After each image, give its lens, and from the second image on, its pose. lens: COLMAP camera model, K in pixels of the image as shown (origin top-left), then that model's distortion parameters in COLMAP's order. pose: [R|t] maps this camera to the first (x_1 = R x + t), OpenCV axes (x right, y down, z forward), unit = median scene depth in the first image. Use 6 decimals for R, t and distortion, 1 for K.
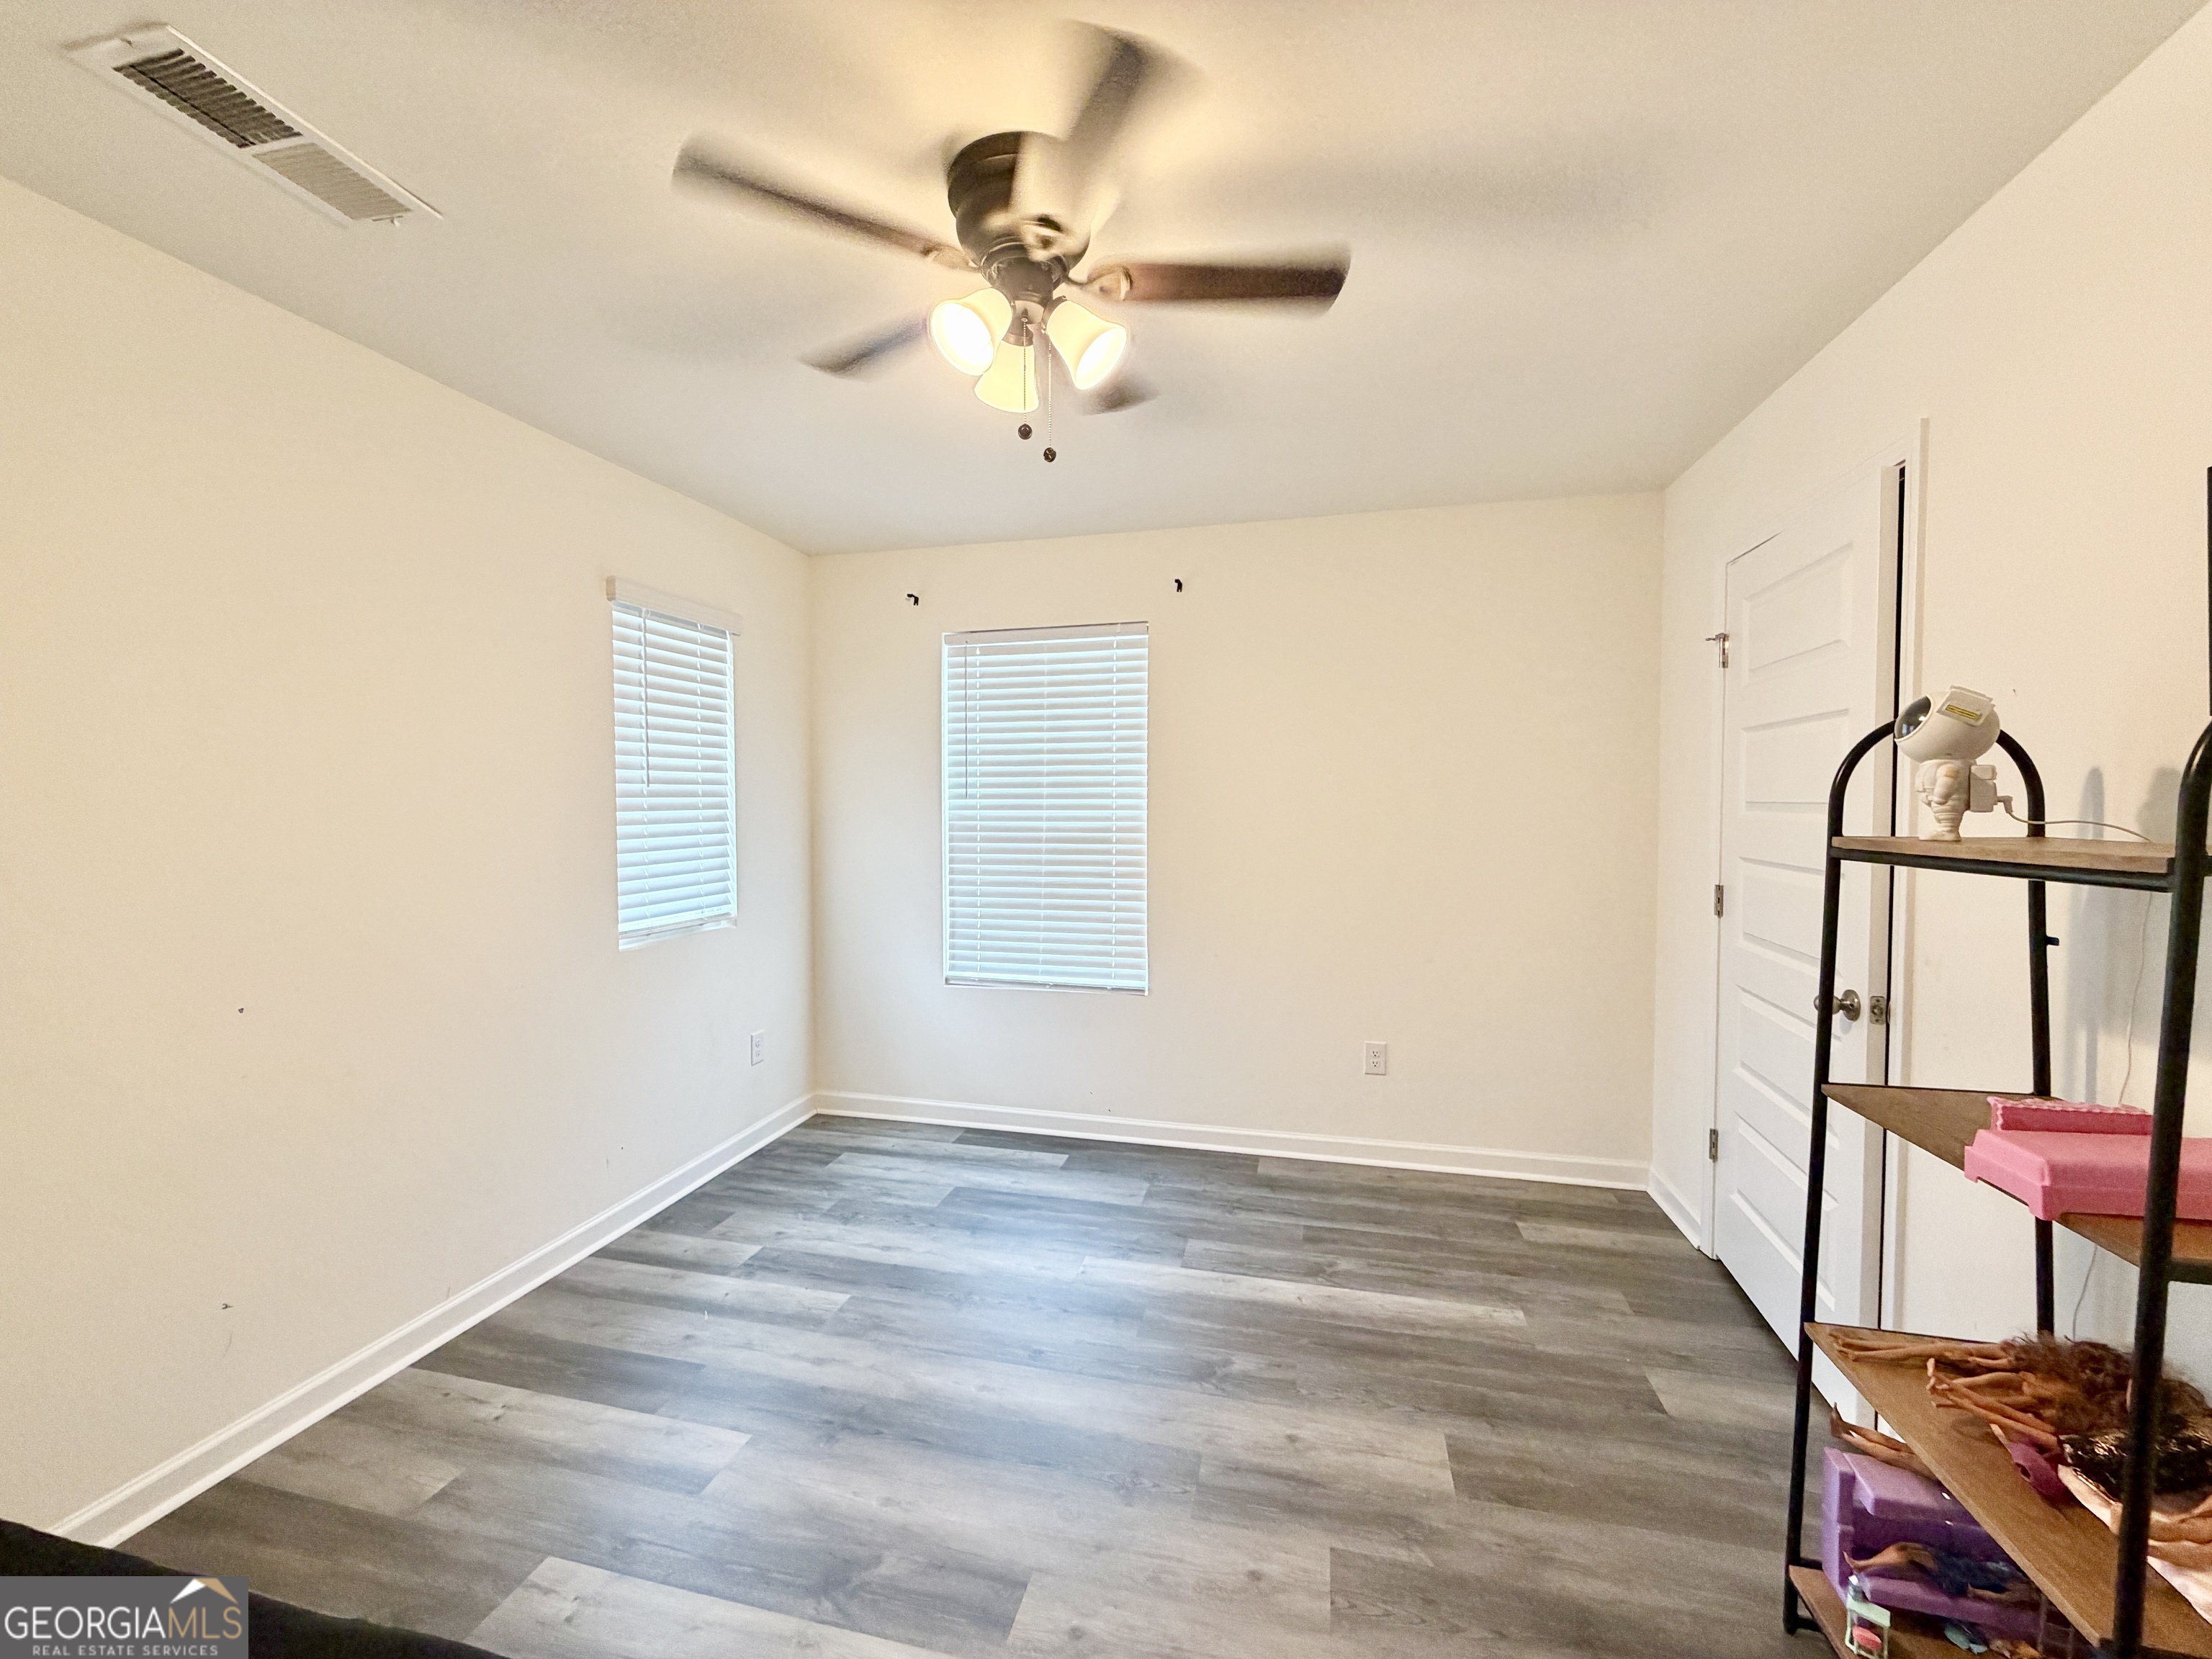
lens RADIAL K [[887.5, 0, 1110.6], [0, 887.5, 828.4], [0, 0, 1]] dist [0.002216, -0.000252]
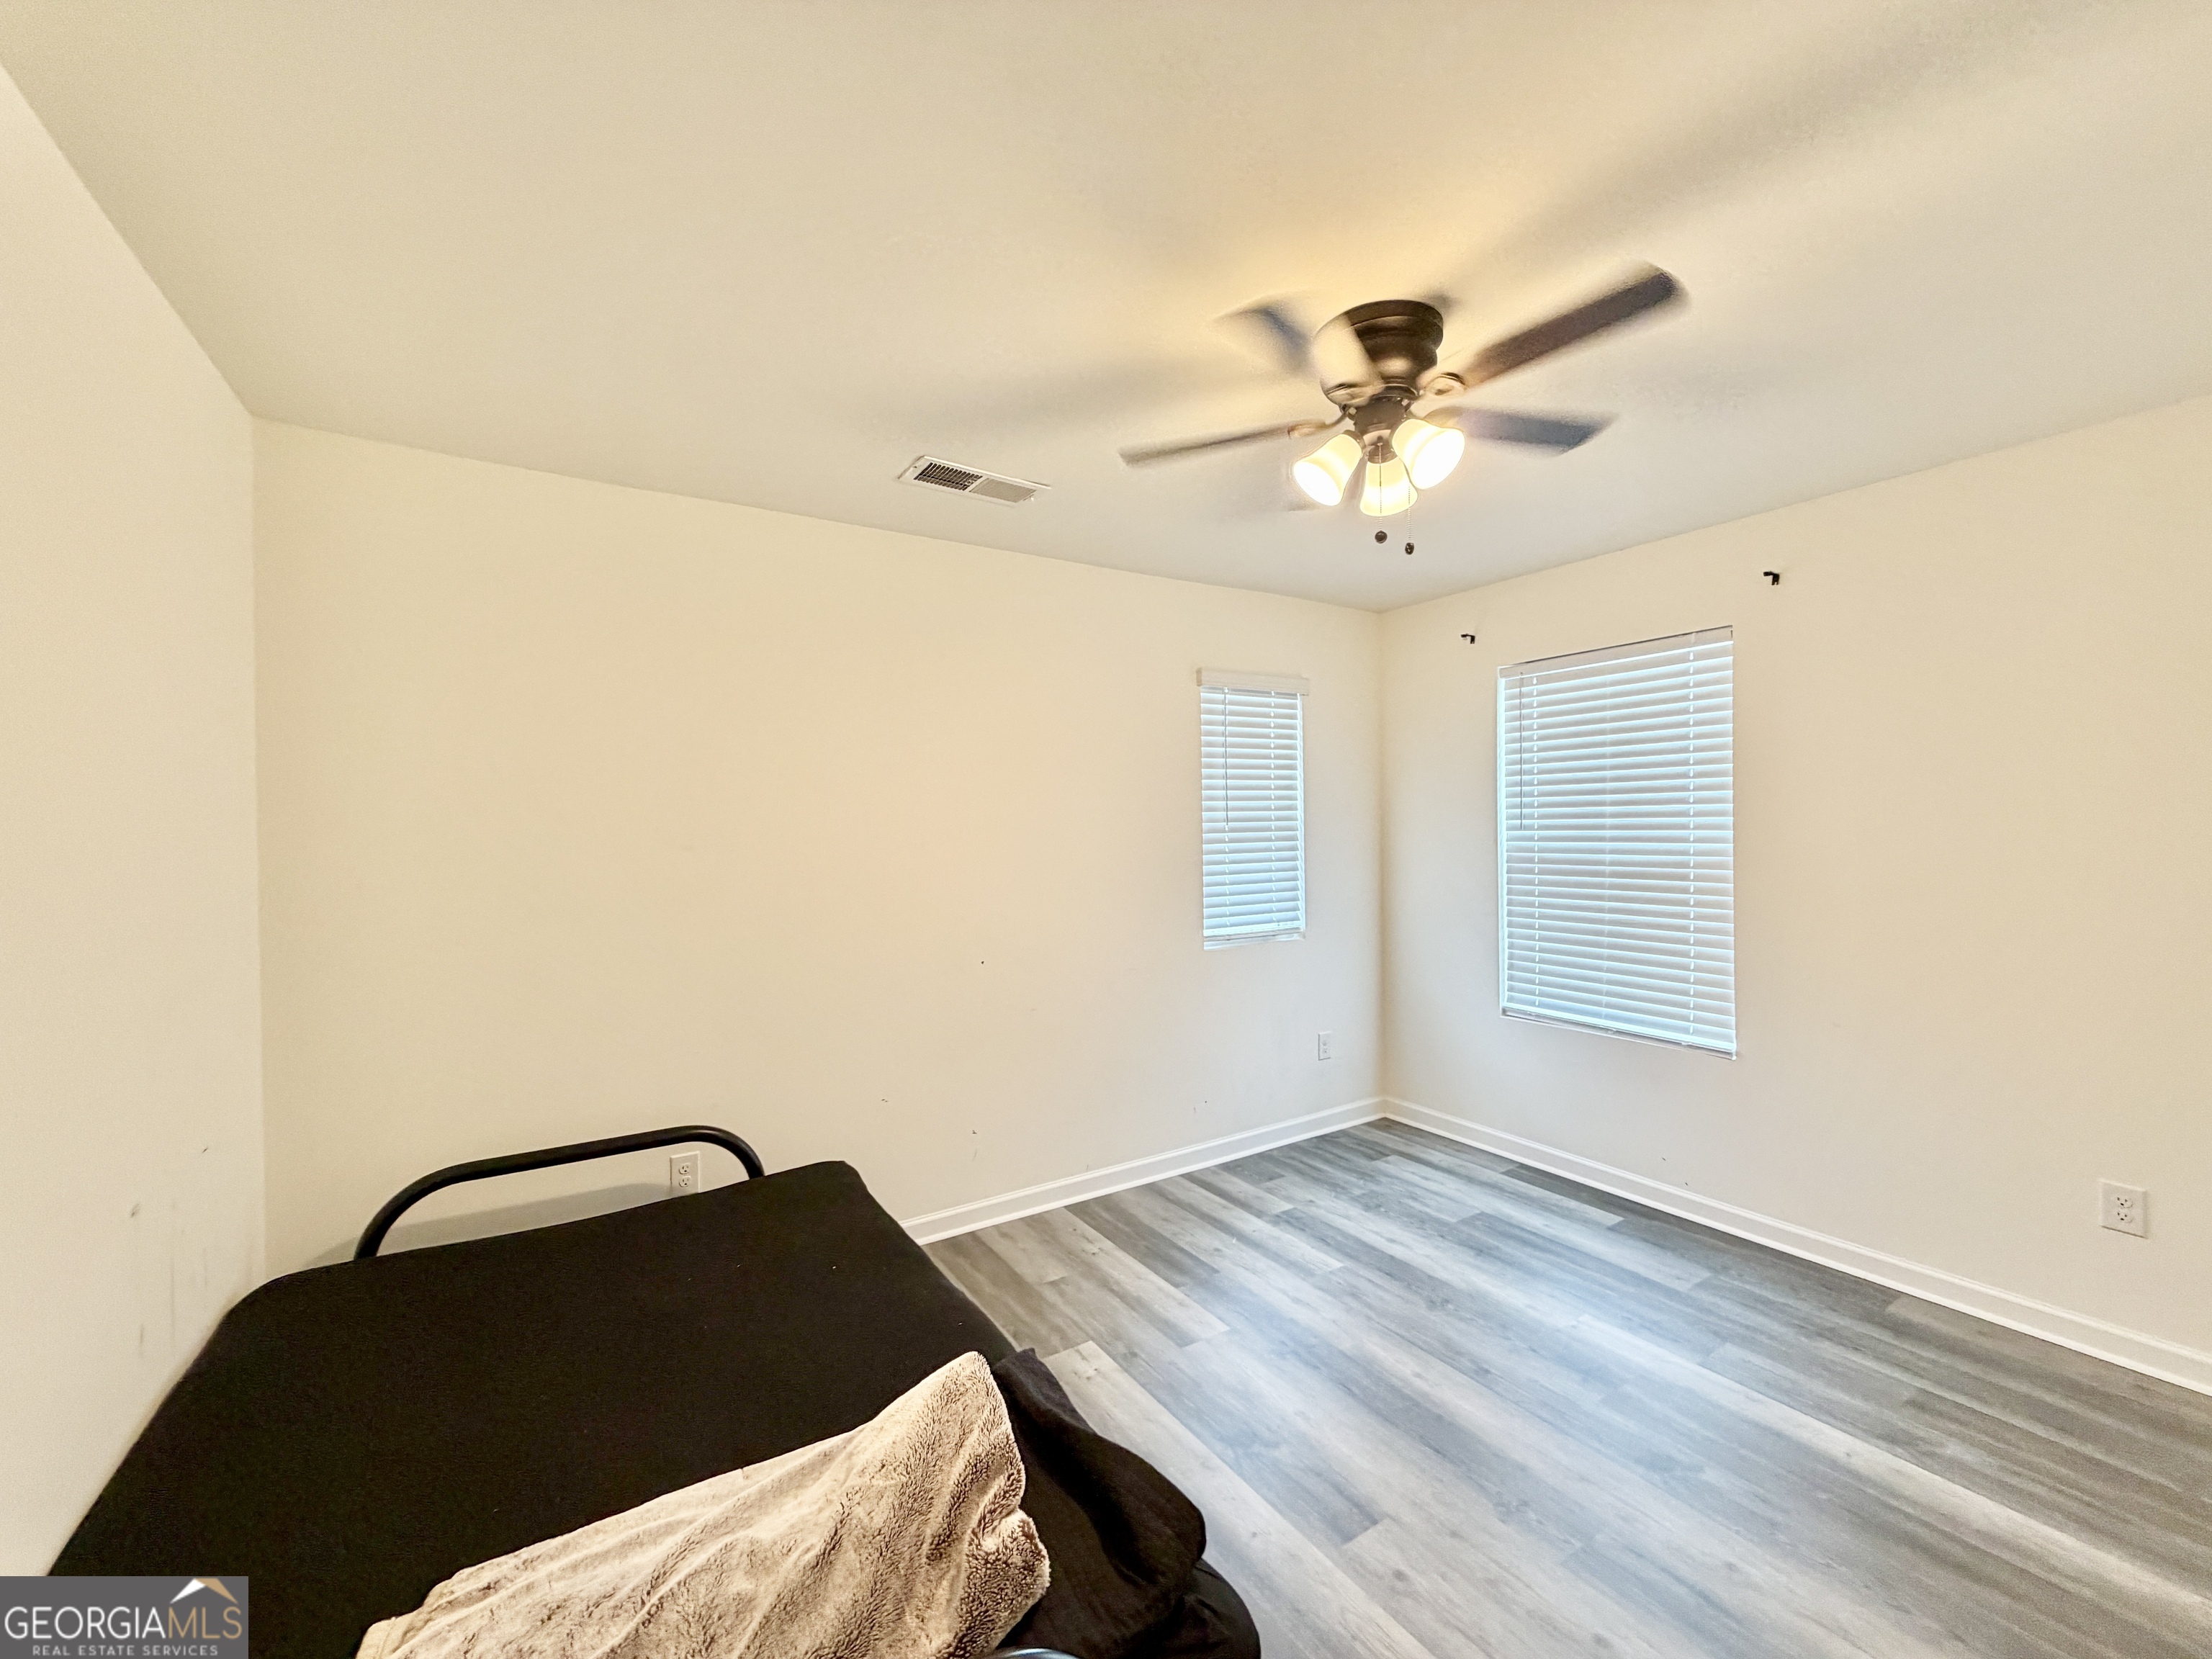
lens RADIAL K [[887.5, 0, 1102.2], [0, 887.5, 826.6], [0, 0, 1]] dist [0.002216, -0.000252]
pose [[0.723657, -0.005762, -0.690136, 0.244153], [-0.010580, 0.999755, -0.019441, -0.017451], [0.690079, 0.021370, 0.723419, -0.058820]]
